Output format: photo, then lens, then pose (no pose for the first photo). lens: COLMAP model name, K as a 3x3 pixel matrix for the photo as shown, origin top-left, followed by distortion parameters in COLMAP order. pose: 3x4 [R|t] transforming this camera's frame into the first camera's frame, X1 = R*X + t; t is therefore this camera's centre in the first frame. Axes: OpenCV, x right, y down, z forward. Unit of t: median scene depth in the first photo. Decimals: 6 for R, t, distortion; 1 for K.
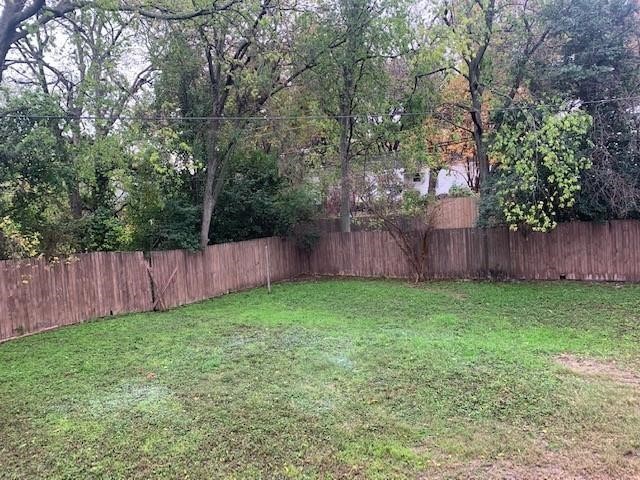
lens RADIAL K [[488.6, 0, 319.7], [0, 488.6, 242.3], [0, 0, 1]] dist [0.037286, -0.038400]
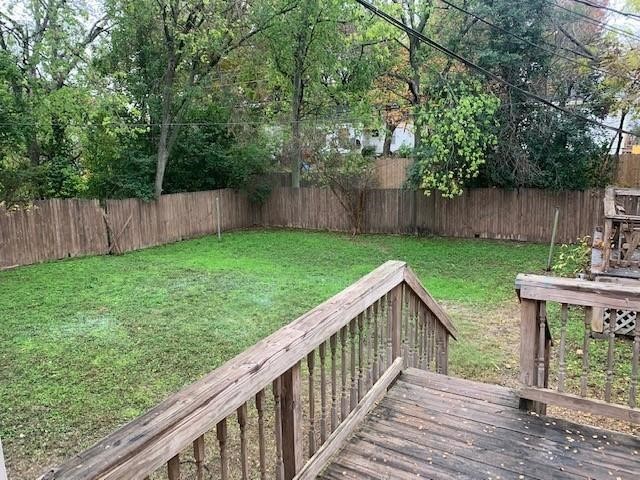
lens RADIAL K [[488.6, 0, 323.0], [0, 488.6, 235.9], [0, 0, 1]] dist [0.037286, -0.038400]
pose [[0.996665, 0.033811, 0.074269, 0.053643], [-0.040739, 0.994754, 0.093838, -0.023100], [-0.070707, -0.096551, 0.992813, -0.116865]]
